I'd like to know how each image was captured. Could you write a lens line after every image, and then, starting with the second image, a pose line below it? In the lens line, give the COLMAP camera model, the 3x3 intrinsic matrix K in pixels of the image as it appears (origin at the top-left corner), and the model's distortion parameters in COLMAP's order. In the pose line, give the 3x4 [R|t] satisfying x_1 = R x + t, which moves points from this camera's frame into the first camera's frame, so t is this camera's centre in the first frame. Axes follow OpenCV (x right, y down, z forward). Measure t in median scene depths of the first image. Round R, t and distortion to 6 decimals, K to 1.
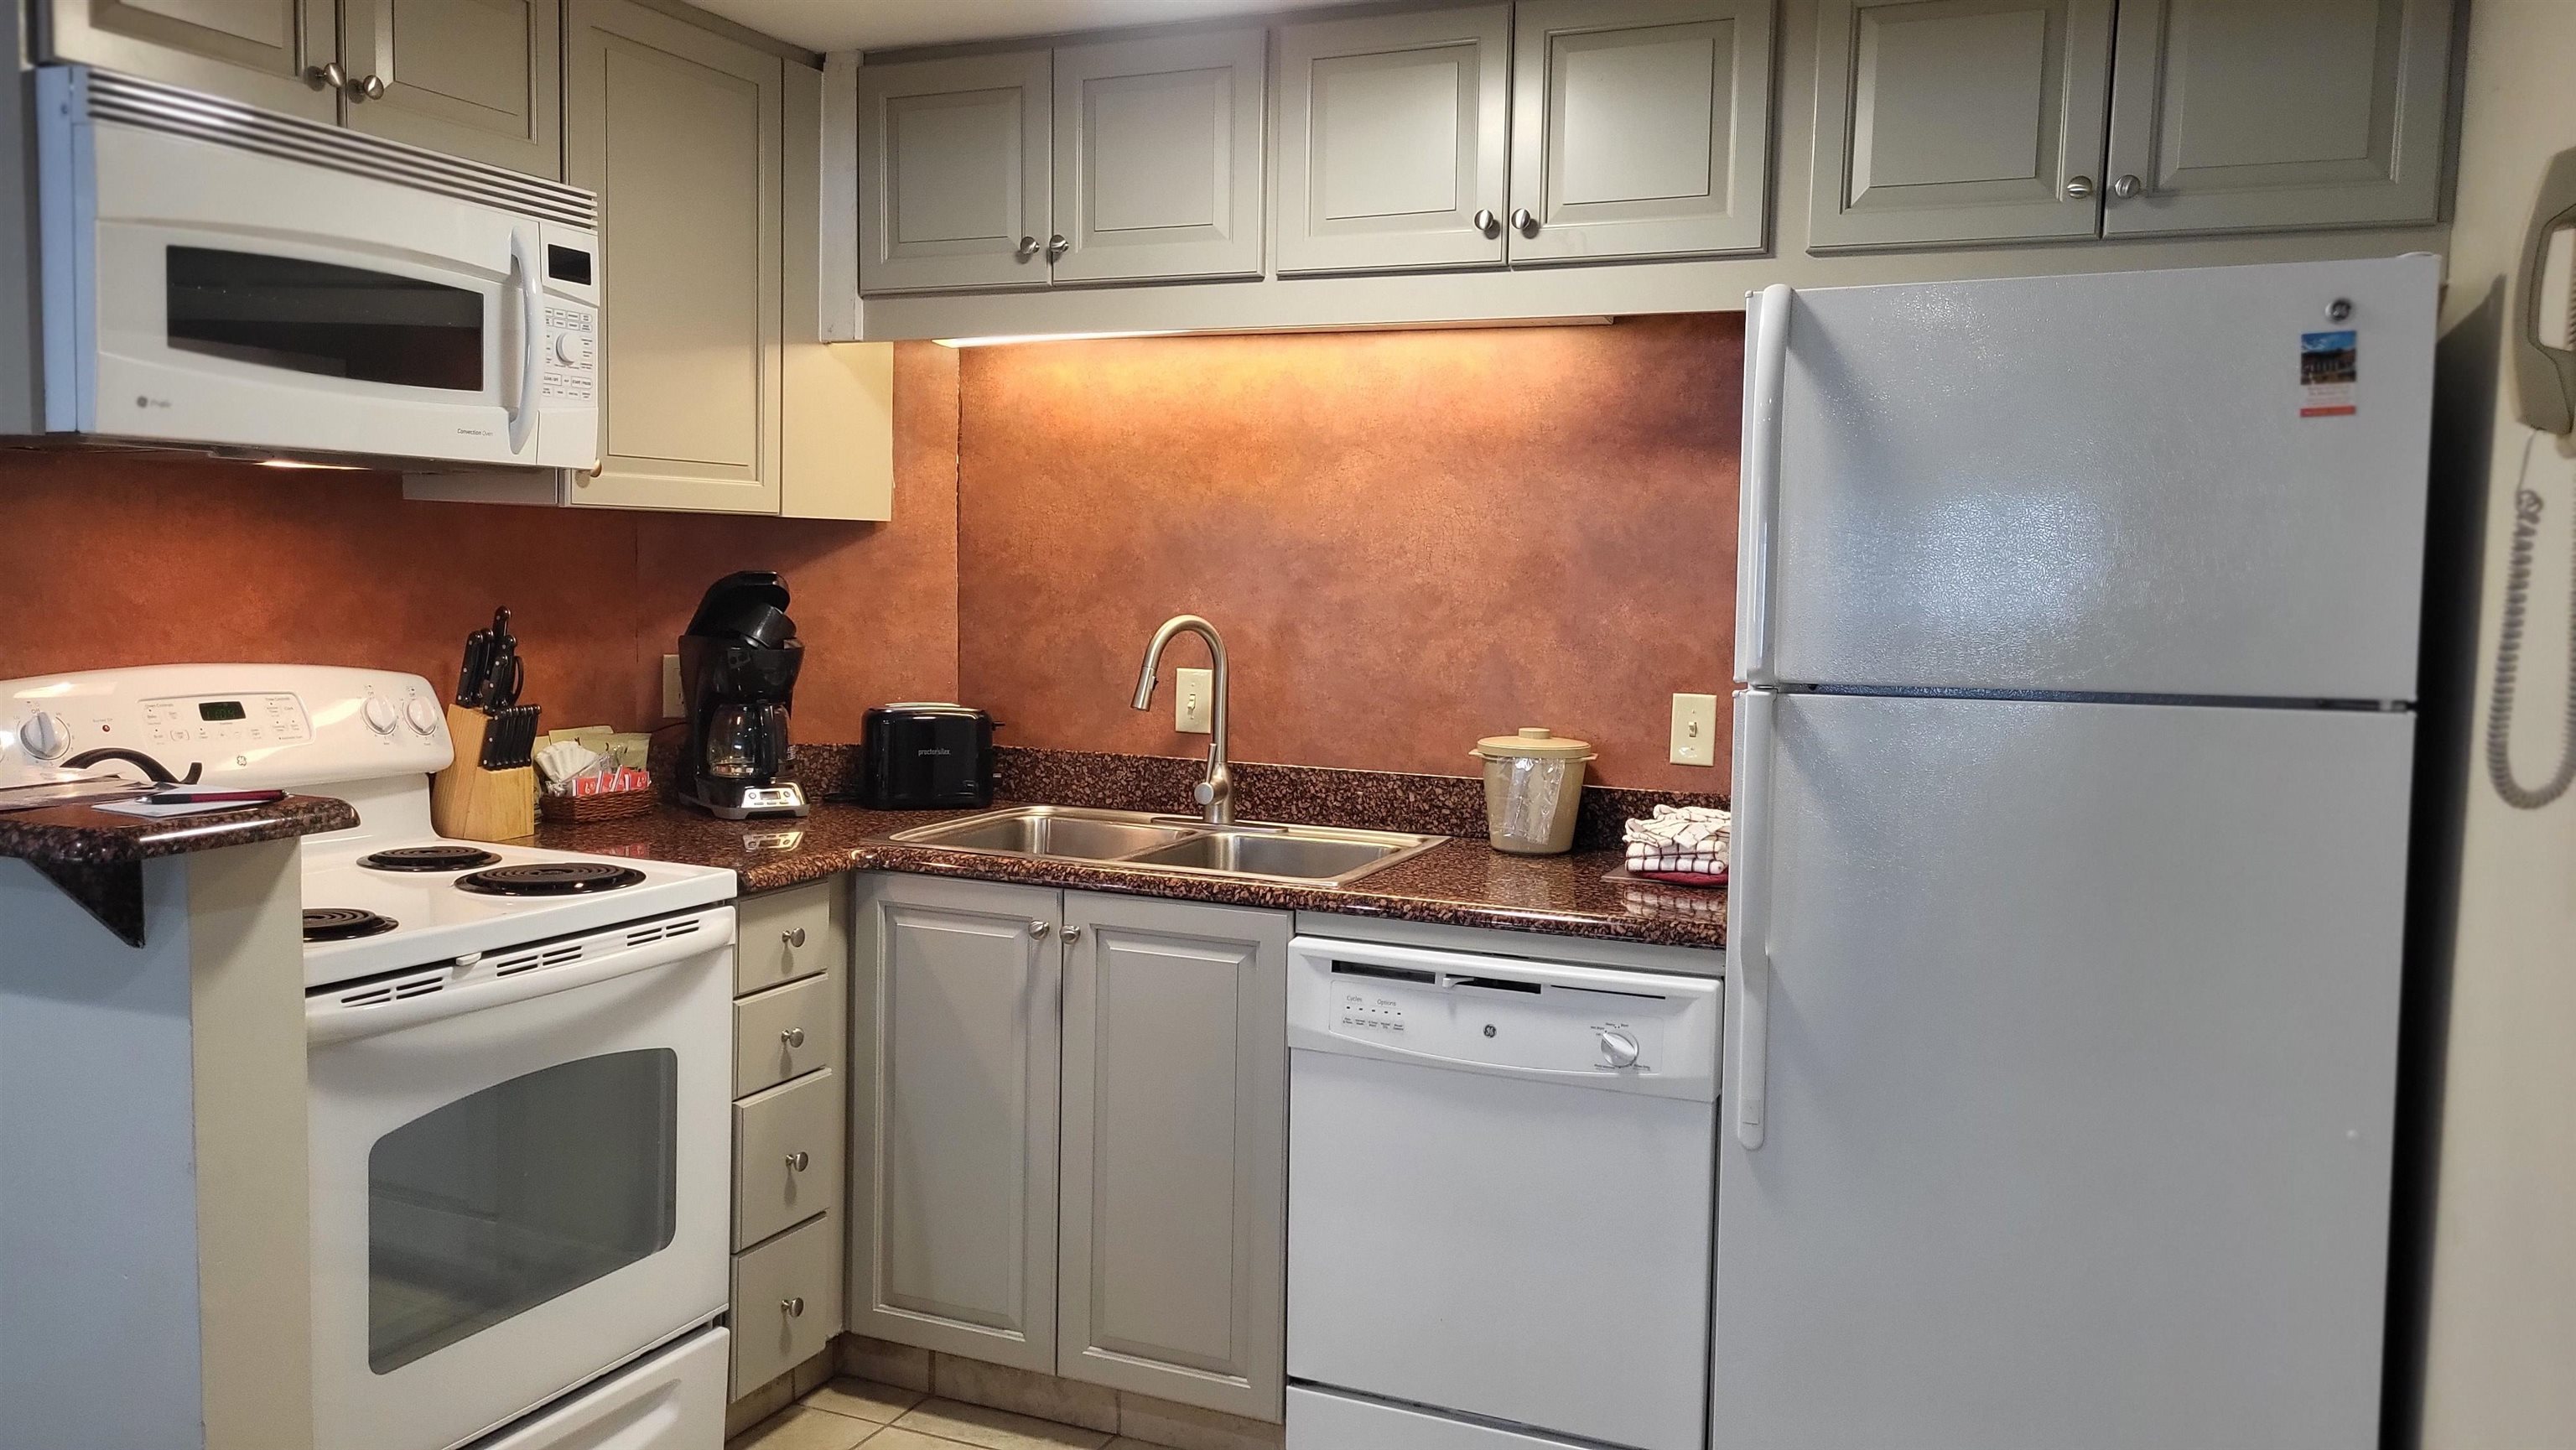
lens RADIAL K [[1970.1, 0, 1284.3], [0, 1970.1, 723.0], [0, 0, 1]] dist [0.003995, 0.002030]
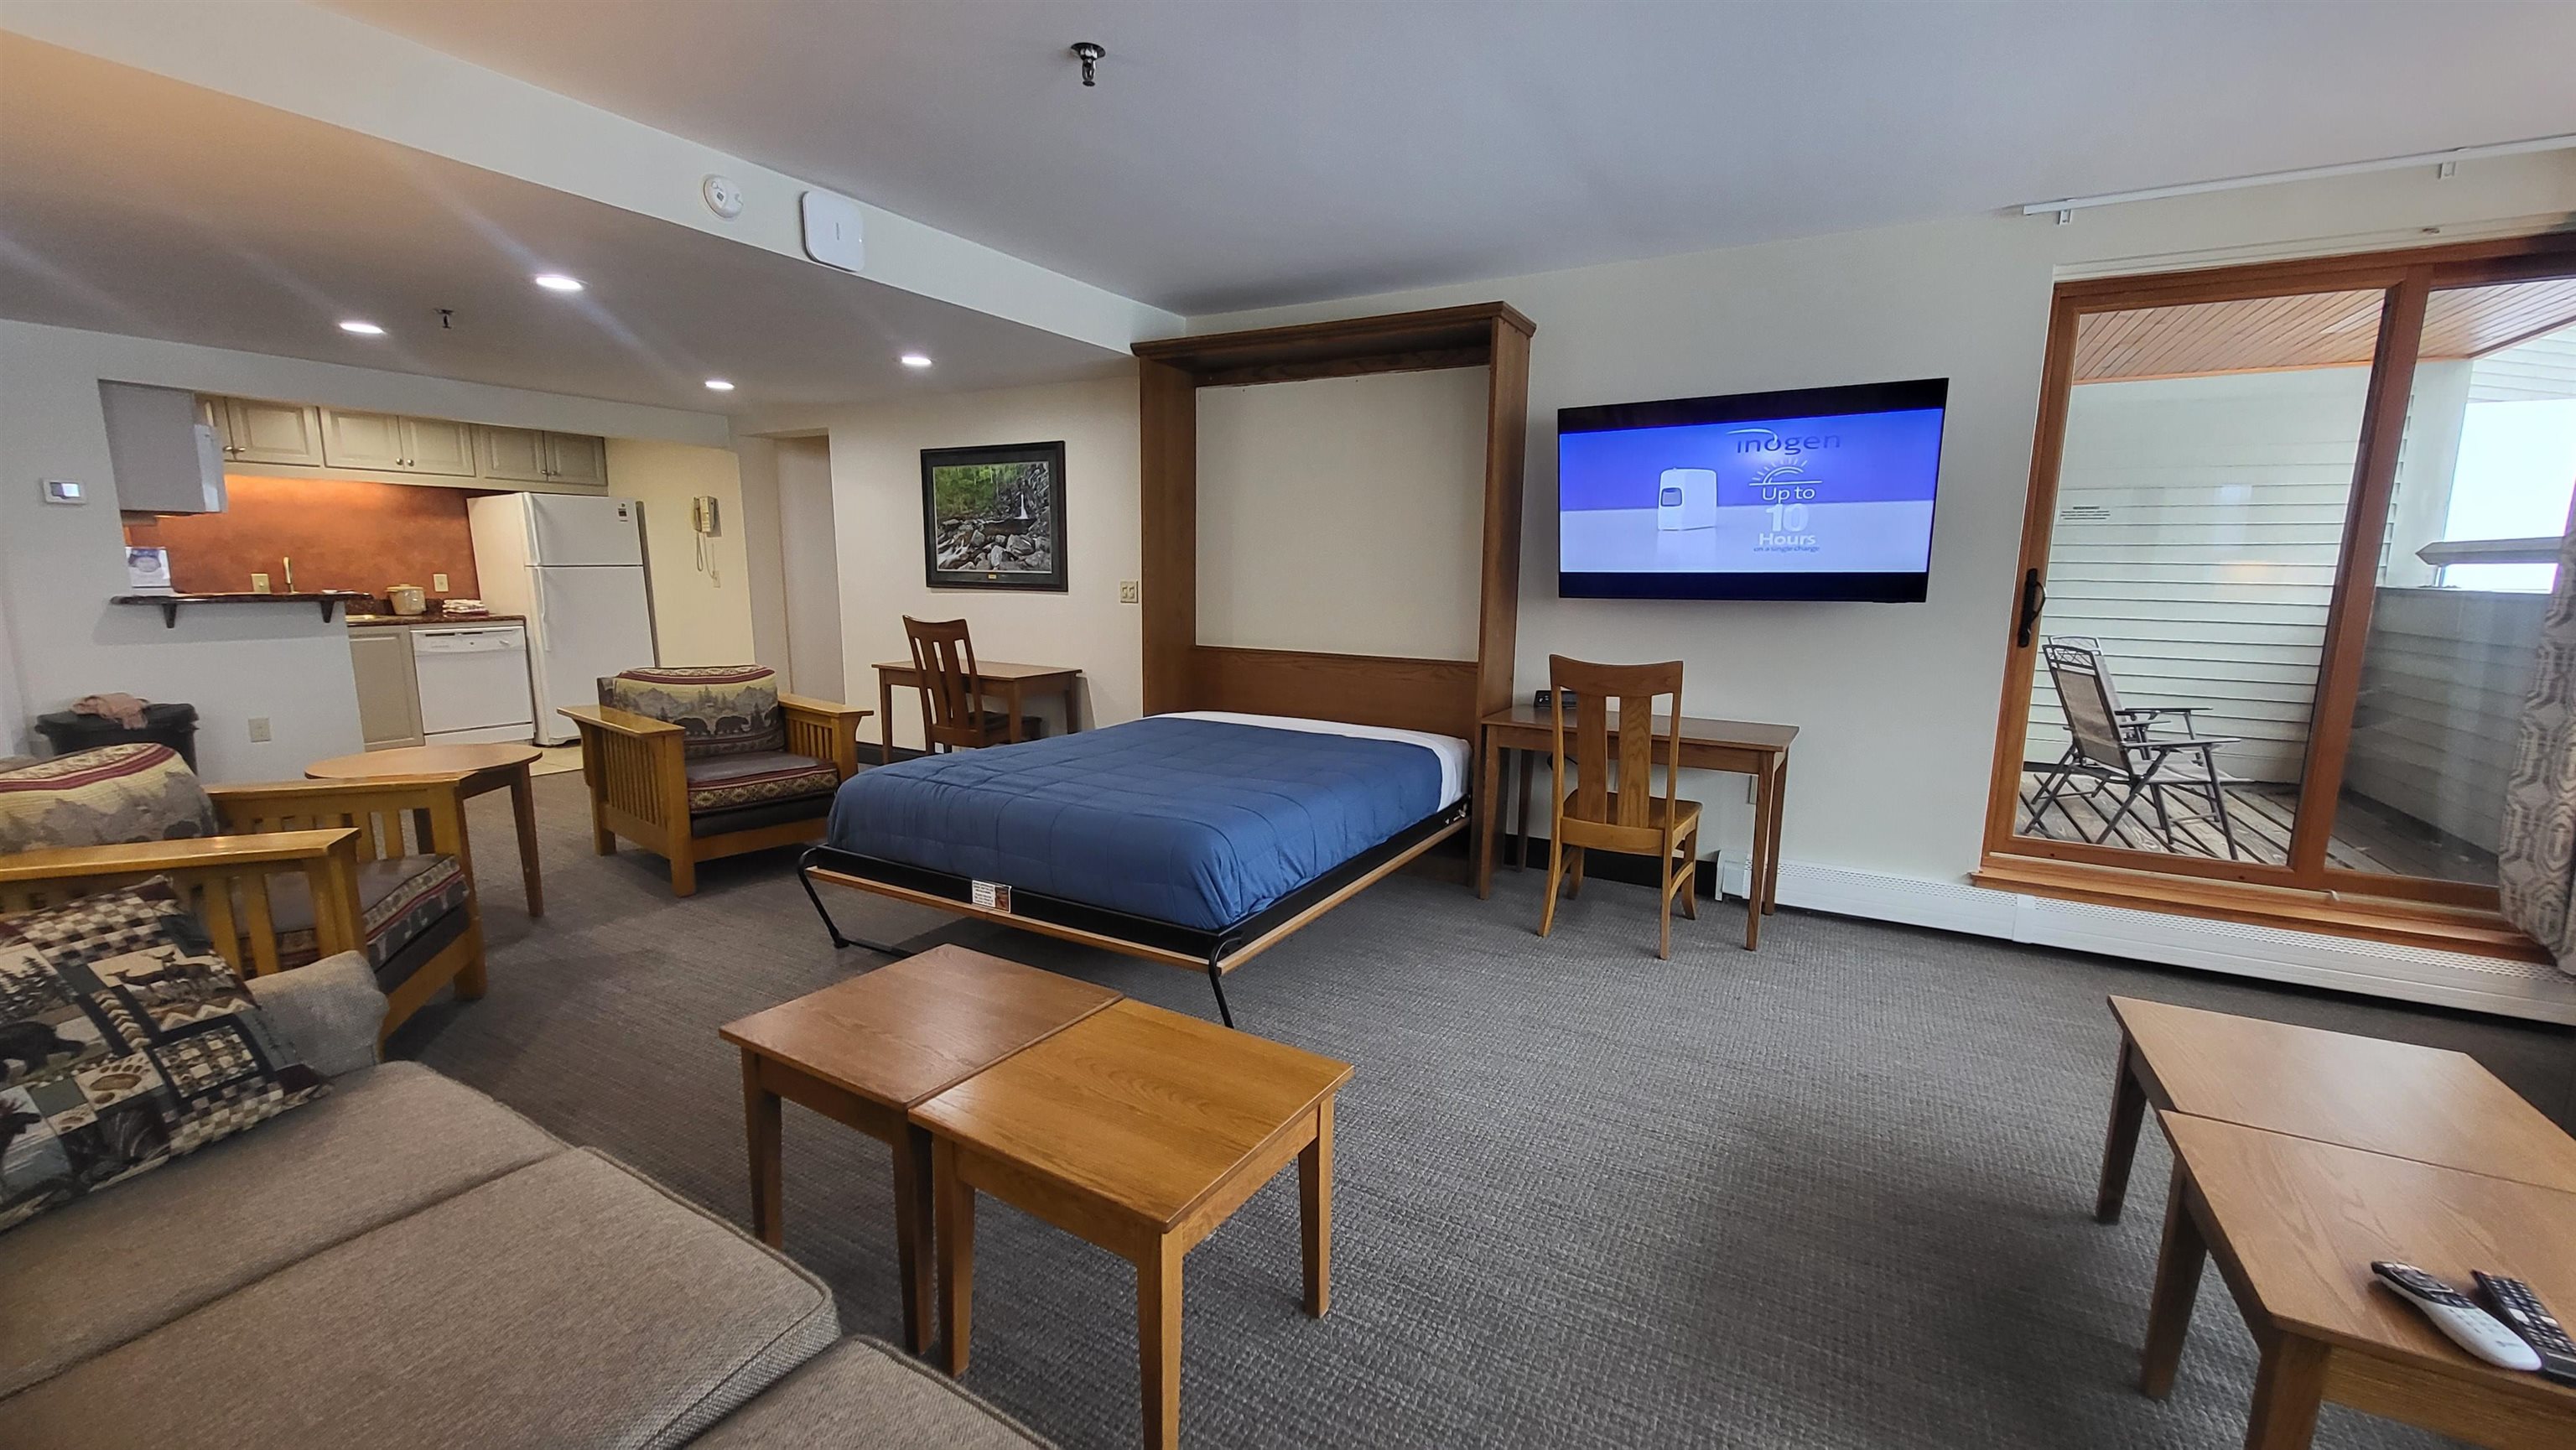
lens RADIAL K [[1009.1, 0, 1280.1], [0, 1009.1, 724.3], [0, 0, 1]] dist [-0.003097, -0.000127]
pose [[0.114903, -0.176879, 0.977502, -1.732033], [0.074609, 0.982777, 0.169063, 0.070478], [-0.990571, 0.053505, 0.126121, -1.026823]]
